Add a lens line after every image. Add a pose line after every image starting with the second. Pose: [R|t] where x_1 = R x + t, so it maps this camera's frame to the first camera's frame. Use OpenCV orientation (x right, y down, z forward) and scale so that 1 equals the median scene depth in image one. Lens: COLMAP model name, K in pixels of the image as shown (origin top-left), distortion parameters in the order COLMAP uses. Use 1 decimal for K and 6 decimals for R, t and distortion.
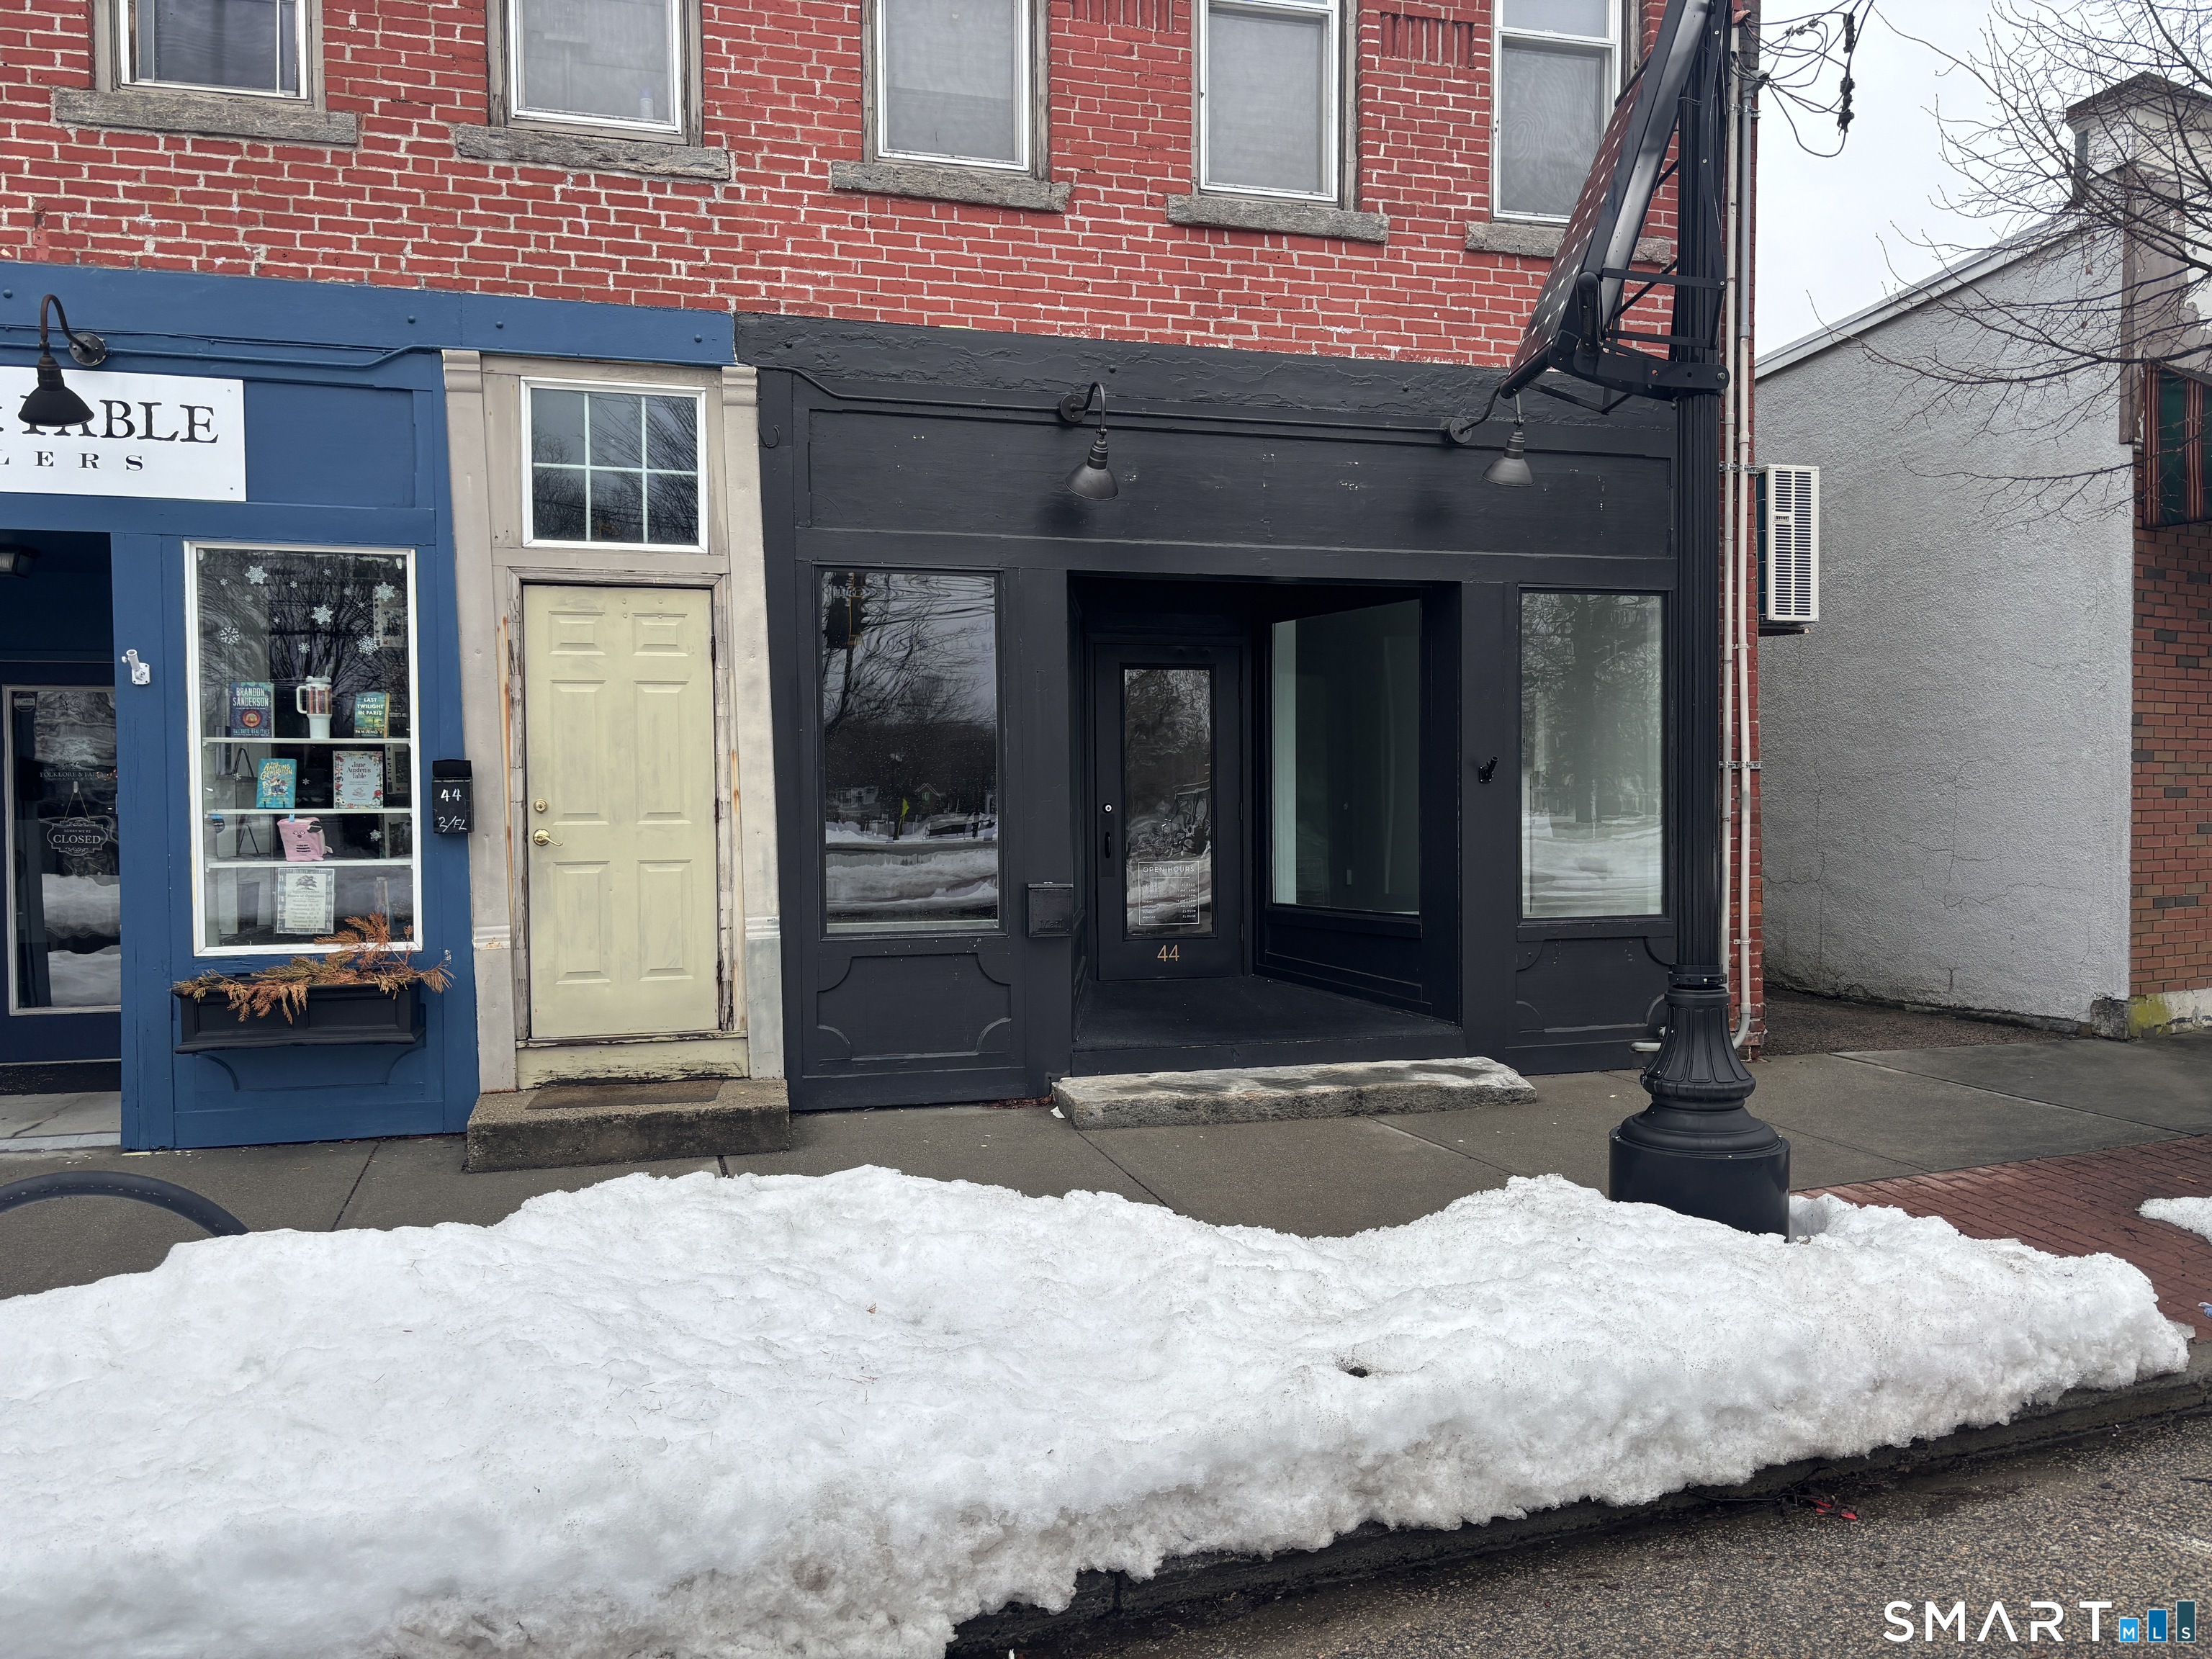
lens RADIAL K [[1678.1, 0, 1129.8], [0, 1678.1, 844.2], [0, 0, 1]] dist [0.052295, -0.057304]
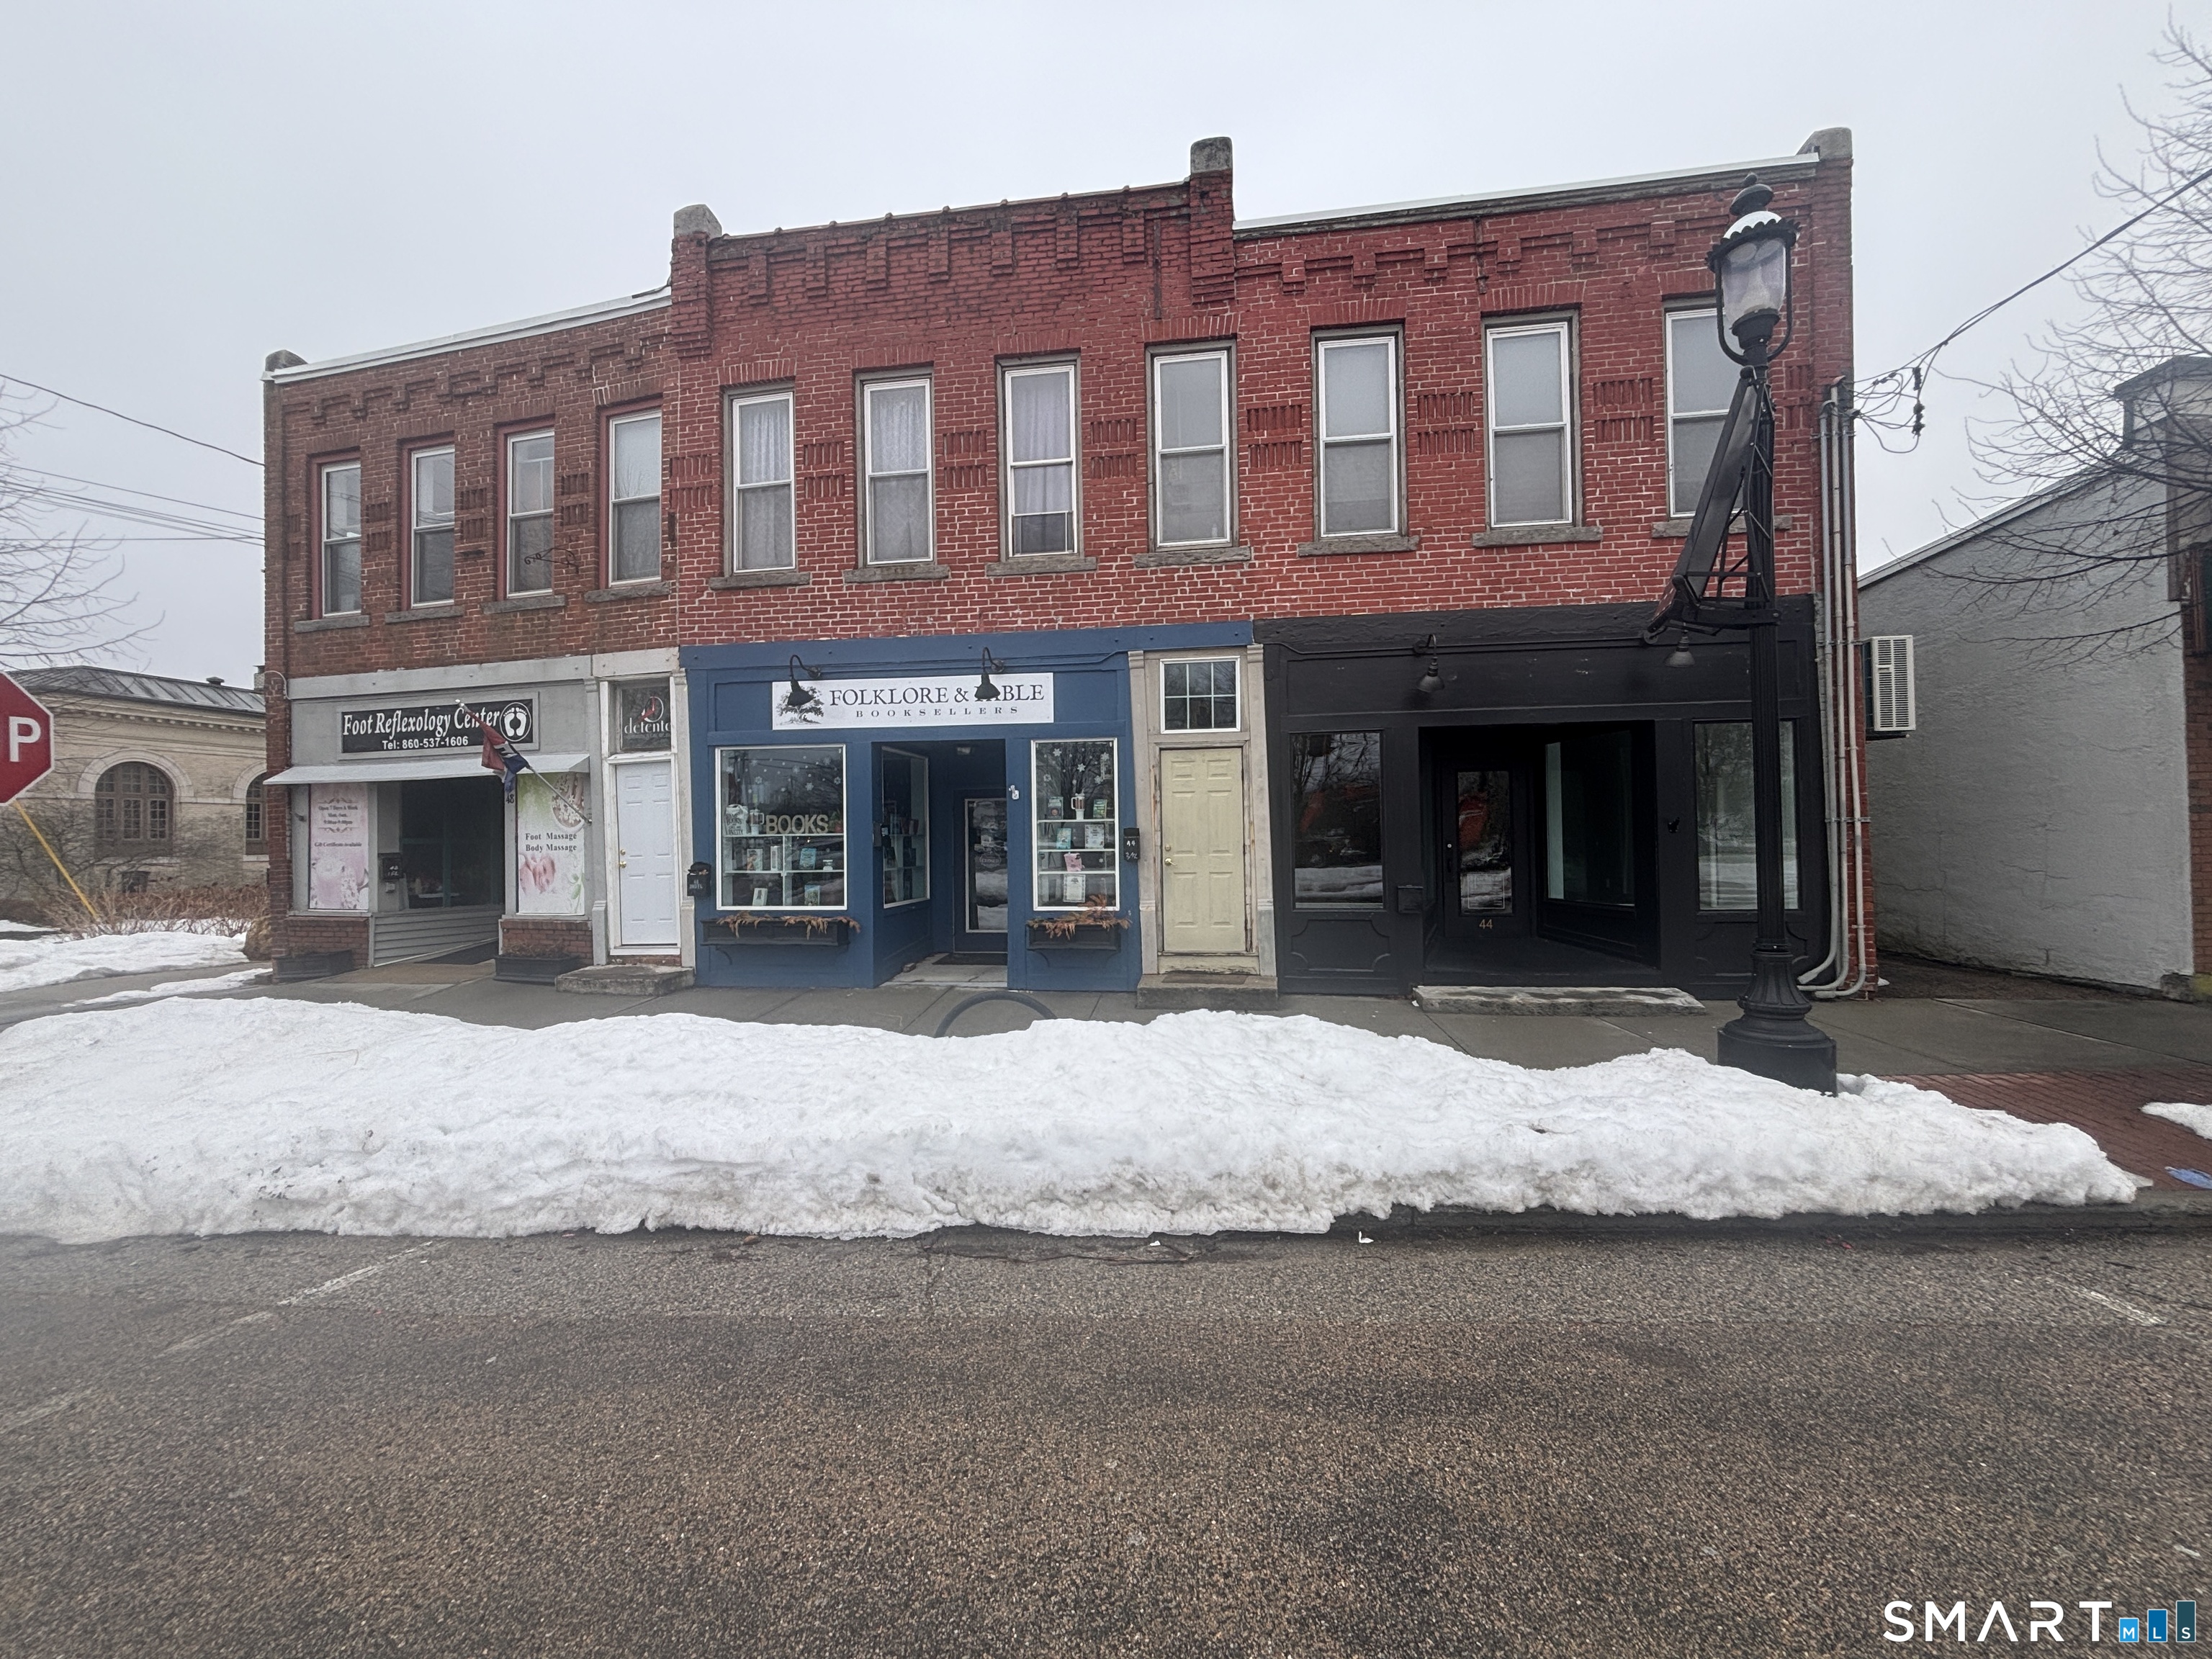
lens RADIAL K [[889.4, 0, 1110.2], [0, 889.4, 827.2], [0, 0, 1]] dist [-0.004532, 0.000180]
pose [[0.918435, -0.009867, -0.395450, 0.046941], [-0.004126, 0.999396, -0.034518, -0.008686], [0.395551, 0.033334, 0.917839, -0.112550]]
